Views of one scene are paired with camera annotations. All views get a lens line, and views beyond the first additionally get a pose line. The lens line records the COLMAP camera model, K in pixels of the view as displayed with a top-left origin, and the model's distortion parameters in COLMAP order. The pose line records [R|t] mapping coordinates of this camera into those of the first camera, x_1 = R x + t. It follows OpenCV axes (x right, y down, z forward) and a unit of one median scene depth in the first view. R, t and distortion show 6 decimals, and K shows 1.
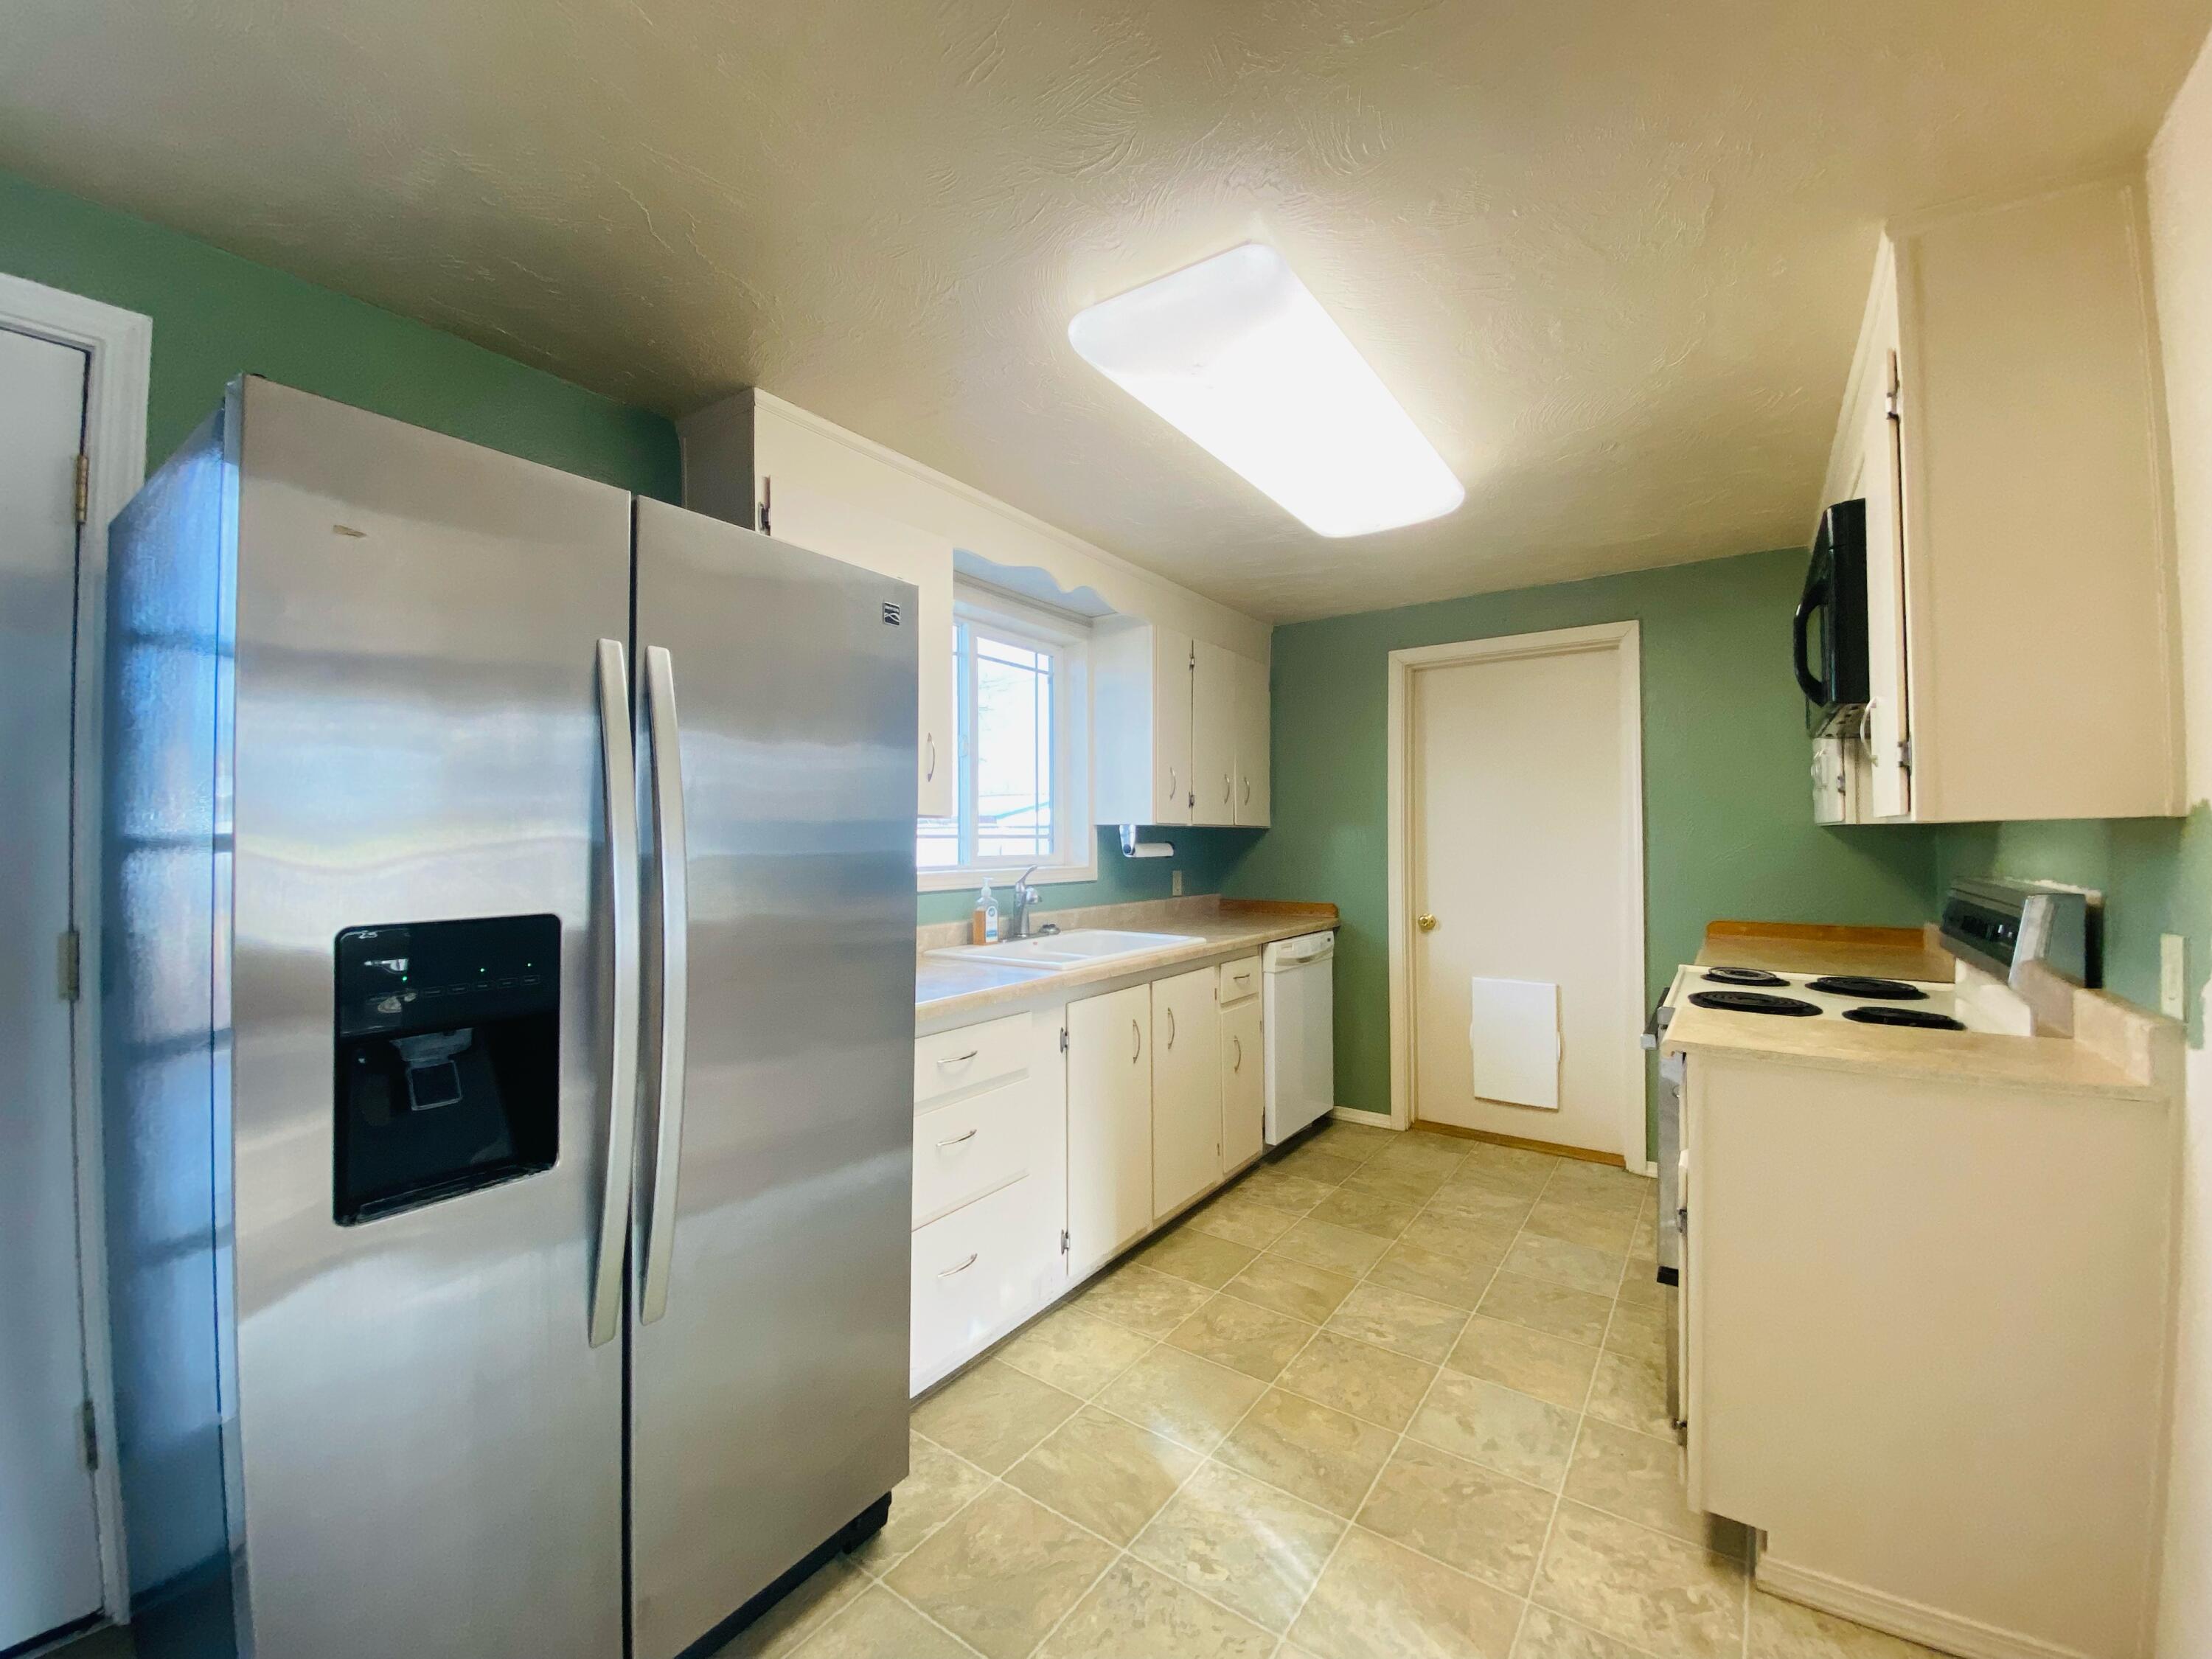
lens RADIAL K [[910.1, 0, 1106.0], [0, 910.1, 829.5], [0, 0, 1]] dist [0.054852, -0.000095]
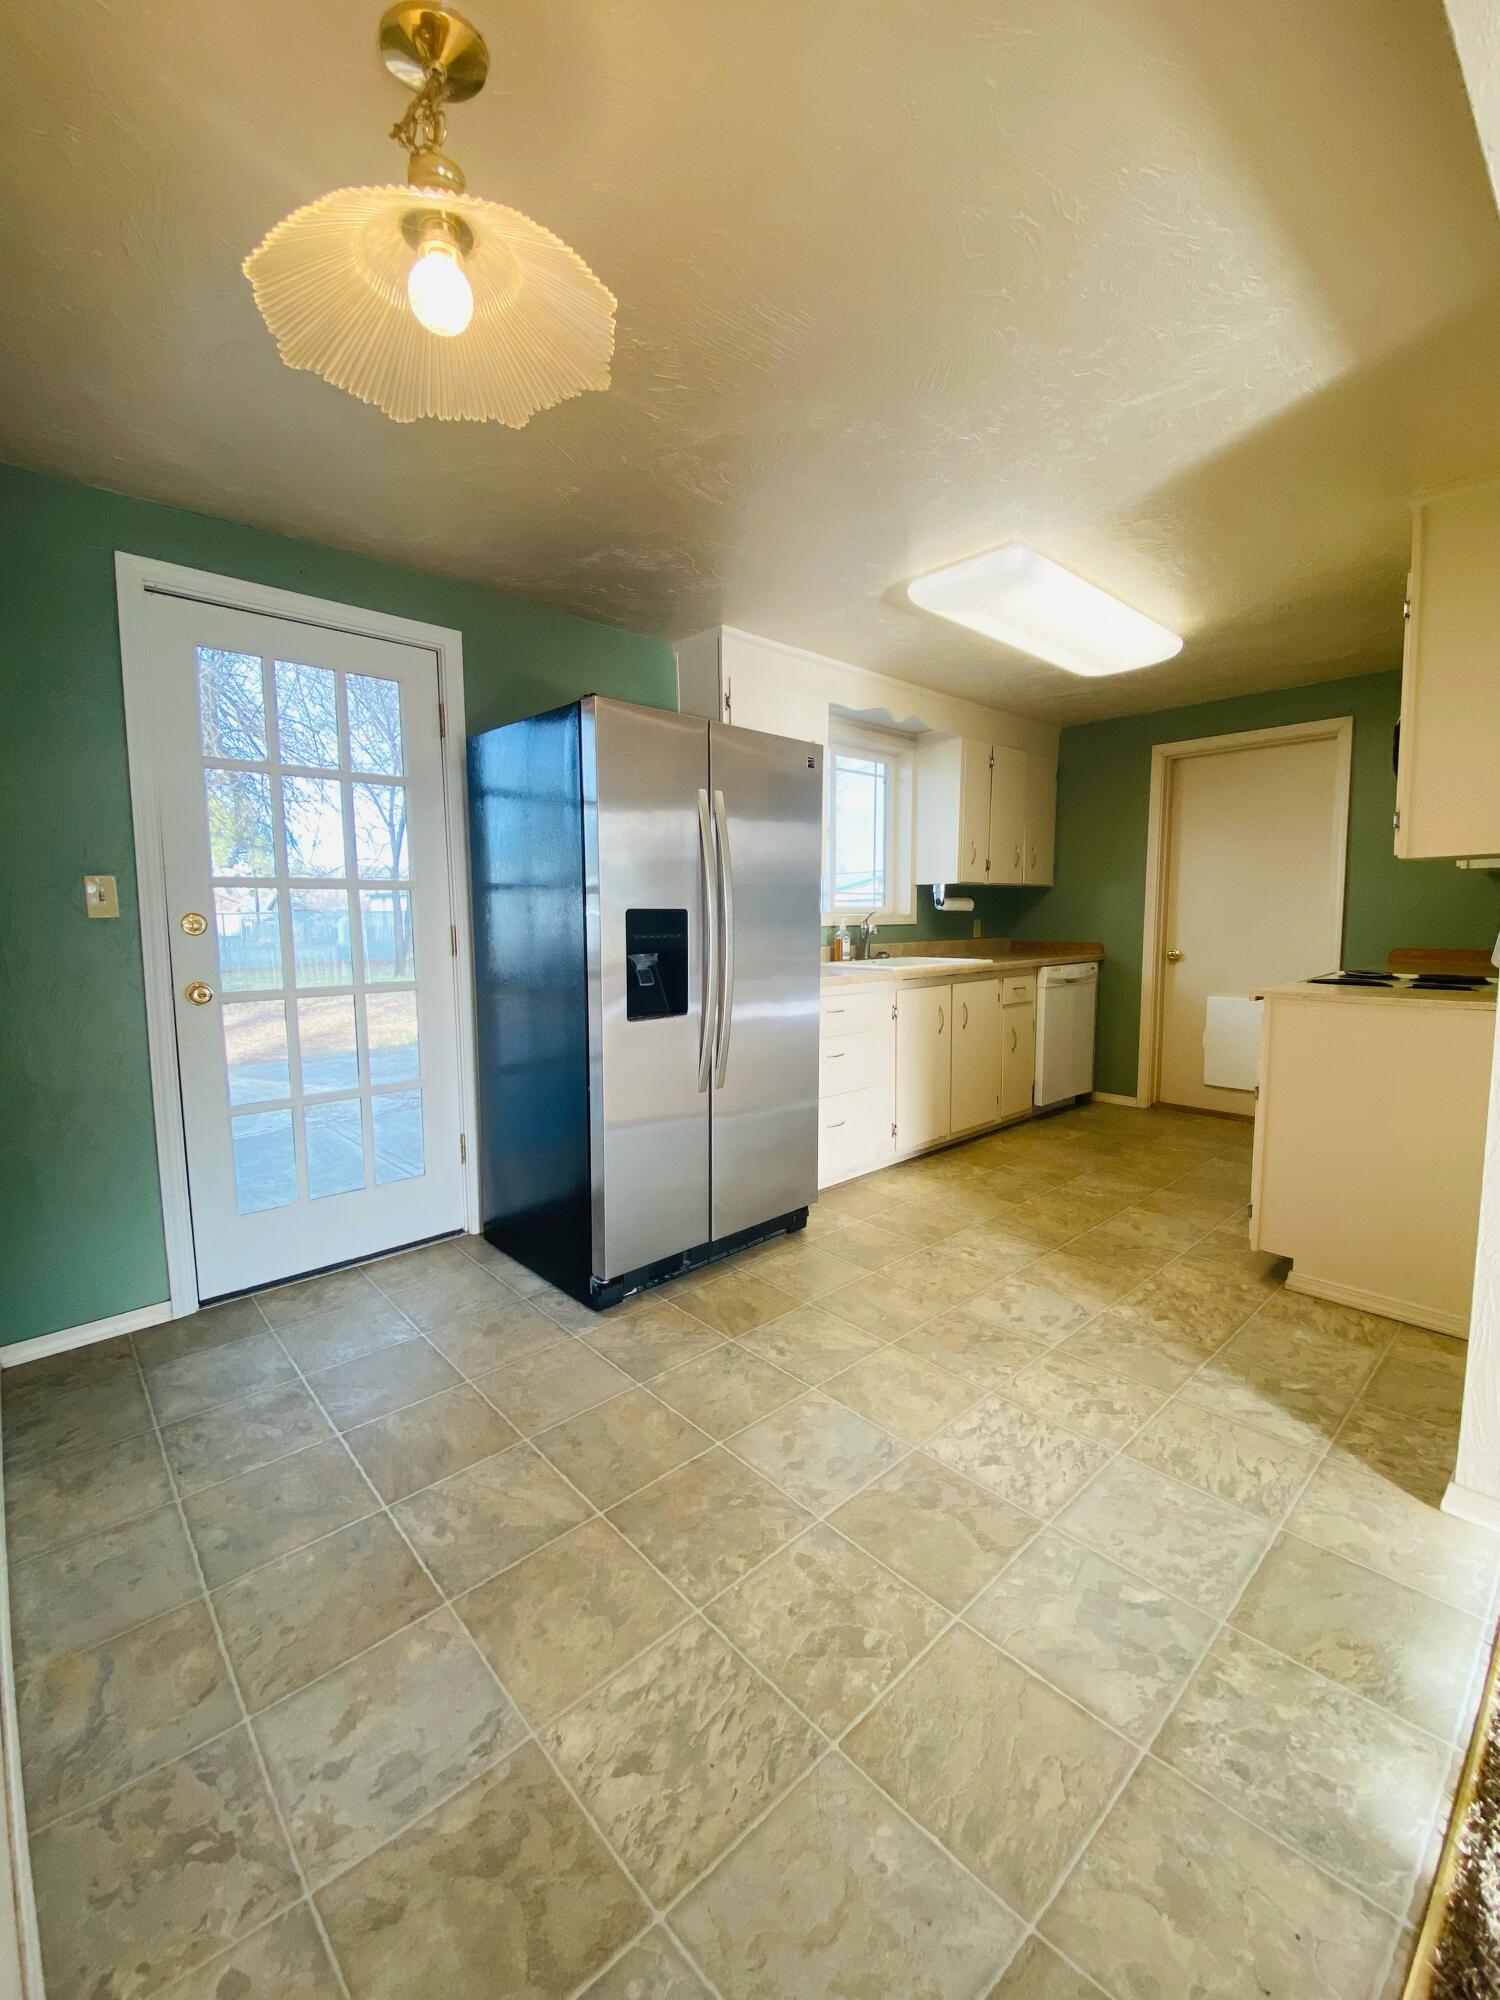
lens RADIAL K [[822.9, 0, 750.0], [0, 822.9, 1000.0], [0, 0, 1]] dist [0.054852, -0.000095]
pose [[0.978841, 0.013873, -0.204152, 0.000932], [0.009248, 0.993680, 0.111866, 0.032918], [0.204414, -0.111387, 0.972526, -0.387794]]
